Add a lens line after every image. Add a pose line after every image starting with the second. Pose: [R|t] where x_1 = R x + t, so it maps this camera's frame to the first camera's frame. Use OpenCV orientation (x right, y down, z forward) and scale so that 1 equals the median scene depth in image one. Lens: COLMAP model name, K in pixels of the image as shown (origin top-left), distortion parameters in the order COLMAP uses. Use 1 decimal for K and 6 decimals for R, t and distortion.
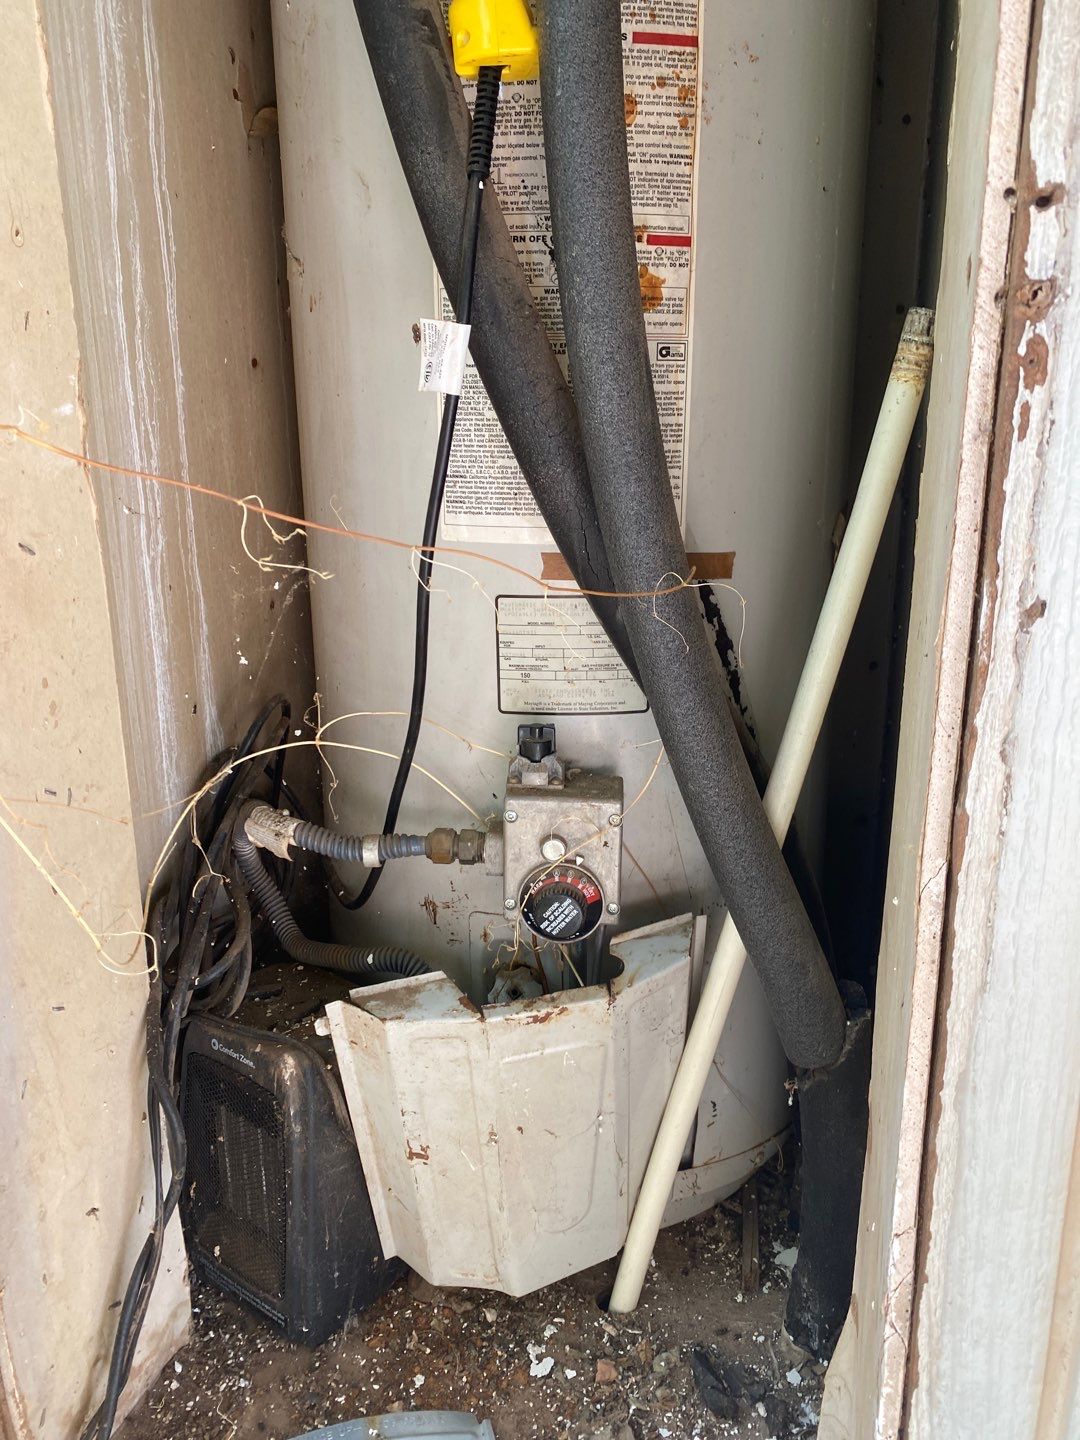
lens RADIAL K [[1109.6, 0, 538.5], [0, 1109.6, 677.1], [0, 0, 1]] dist [0.000294, 0.003113]
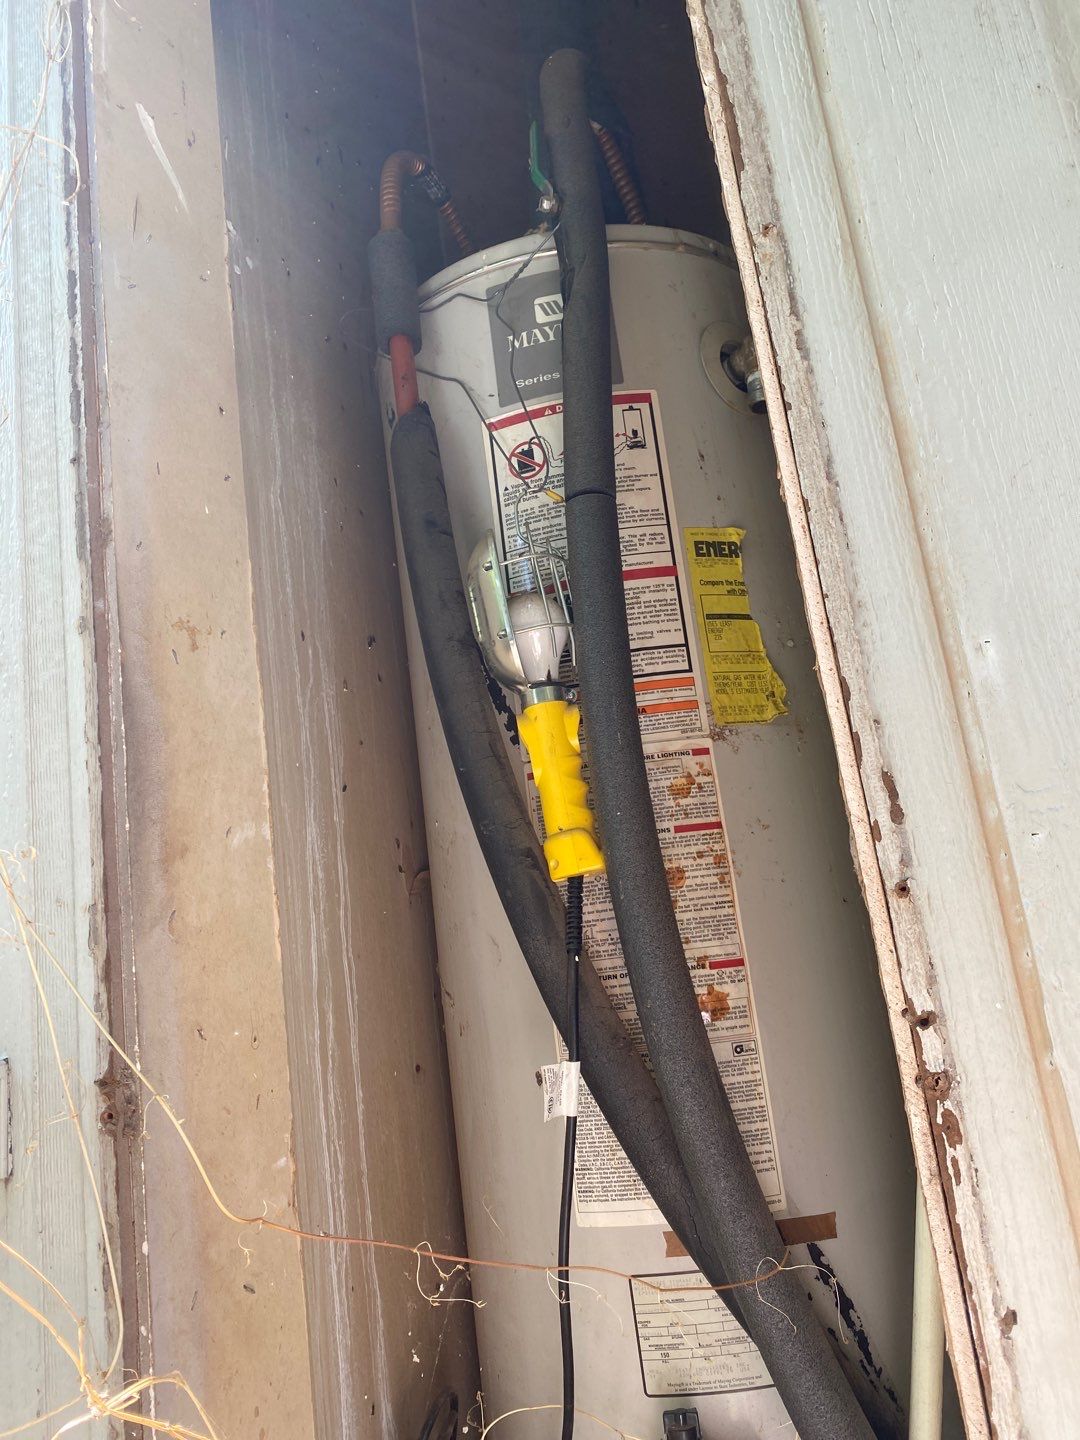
lens RADIAL K [[1109.4, 0, 544.6], [0, 1109.4, 686.3], [0, 0, 1]] dist [0.009026, -0.009213]
pose [[0.985370, -0.141766, -0.094601, 0.077625], [0.080281, 0.875715, -0.476107, -0.075945], [0.150339, 0.461547, 0.874284, -0.329503]]
